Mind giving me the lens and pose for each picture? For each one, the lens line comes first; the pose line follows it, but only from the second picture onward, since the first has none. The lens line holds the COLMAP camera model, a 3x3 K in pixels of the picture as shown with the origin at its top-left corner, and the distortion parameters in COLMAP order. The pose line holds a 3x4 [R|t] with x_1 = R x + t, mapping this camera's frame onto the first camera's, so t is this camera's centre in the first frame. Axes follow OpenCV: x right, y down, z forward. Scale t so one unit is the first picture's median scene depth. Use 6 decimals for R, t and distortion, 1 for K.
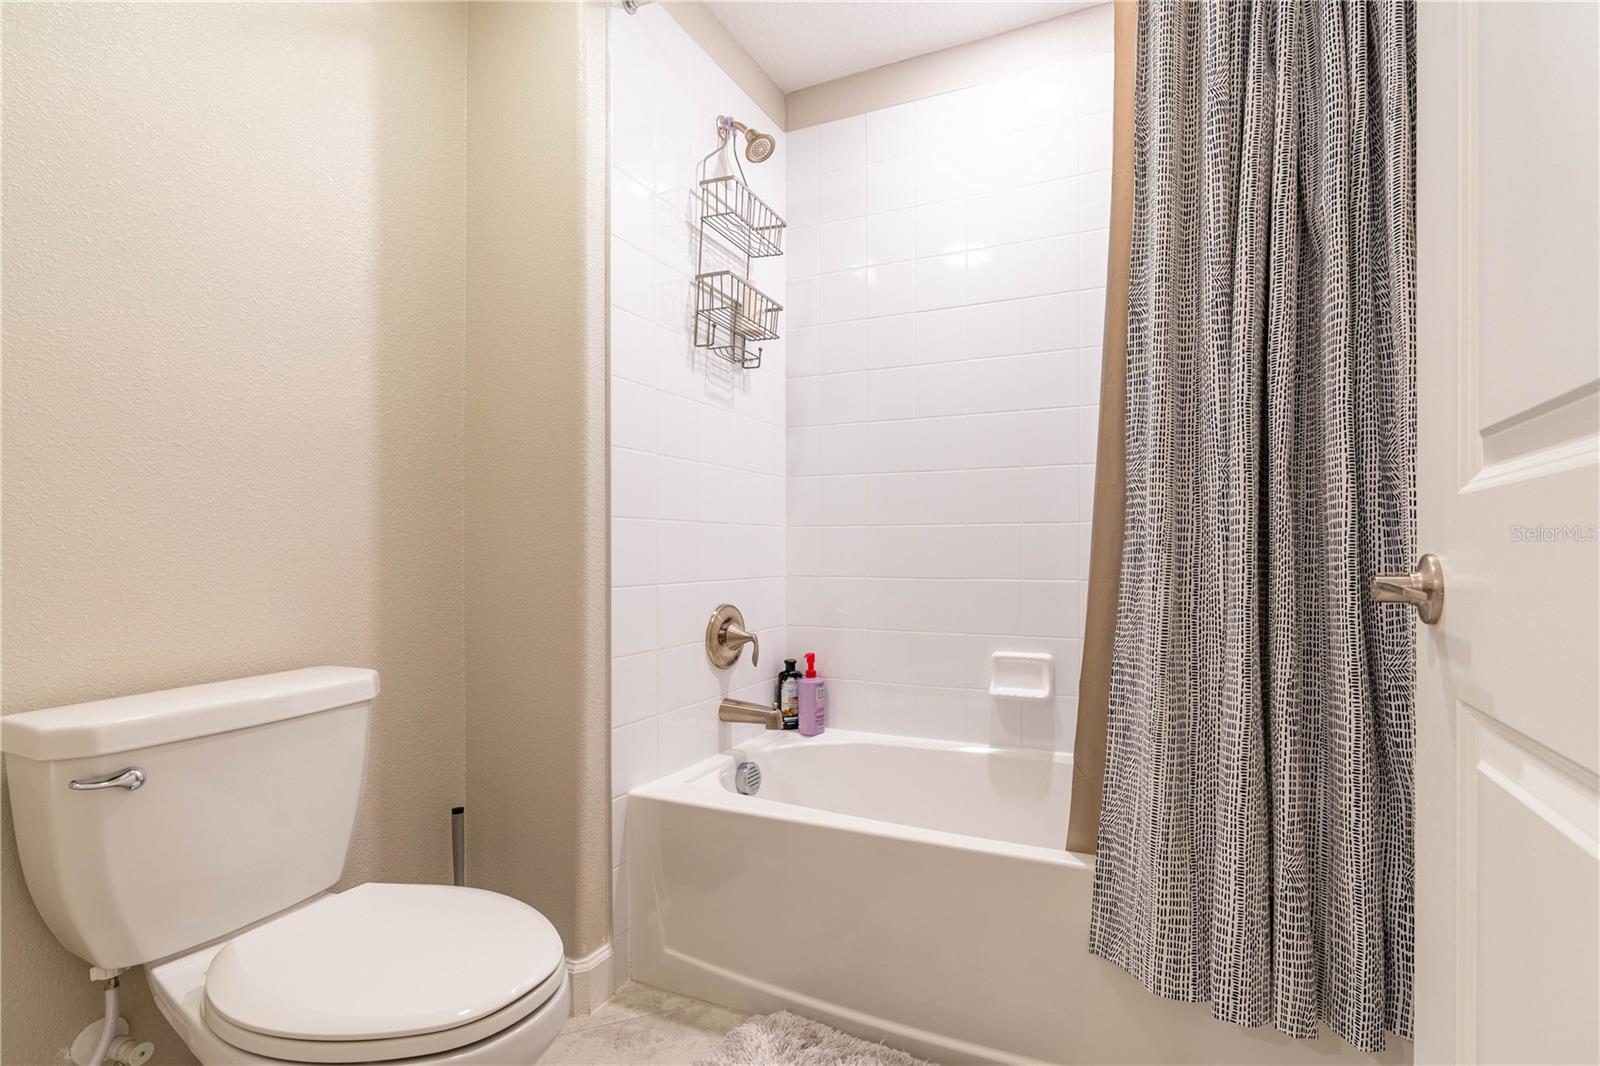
lens RADIAL K [[742.1, 0, 804.1], [0, 742.1, 548.3], [0, 0, 1]] dist [-0.002061, 0.001705]
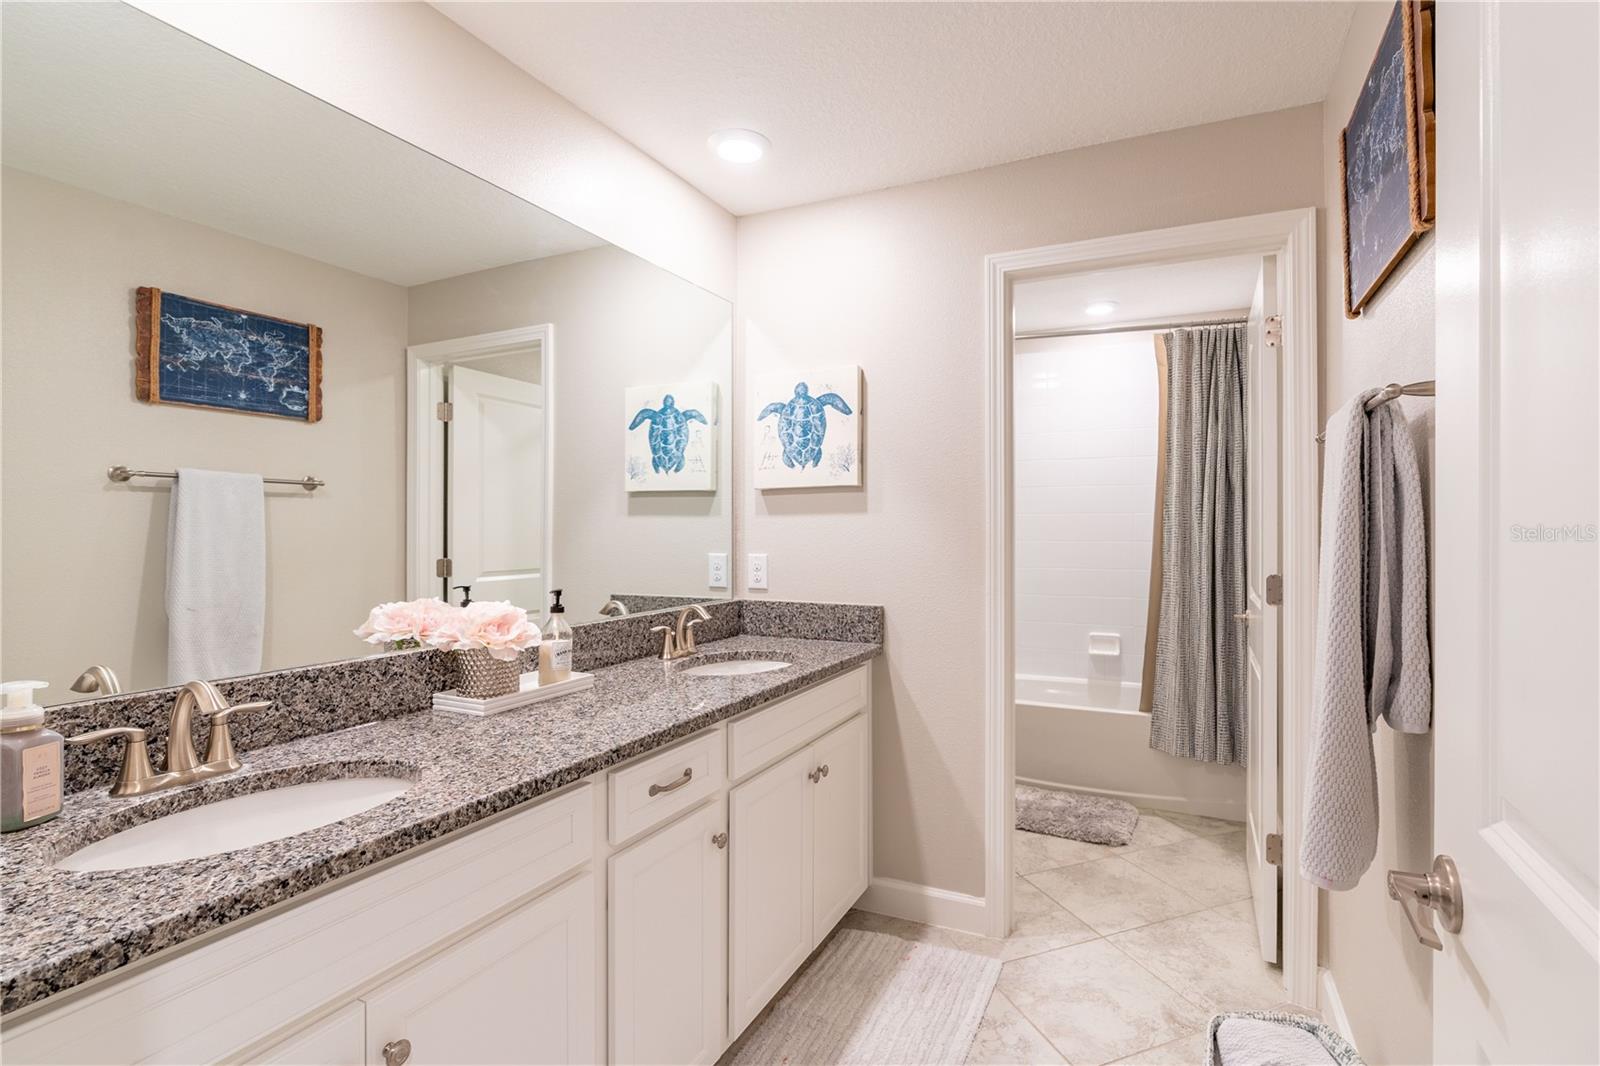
lens RADIAL K [[742.1, 0, 799.2], [0, 742.1, 525.4], [0, 0, 1]] dist [-0.002061, 0.001705]
pose [[0.999969, -0.001185, -0.007823, -0.875014], [0.001183, 0.999999, -0.000184, -0.255887], [0.007823, 0.000174, 0.999969, -1.717211]]
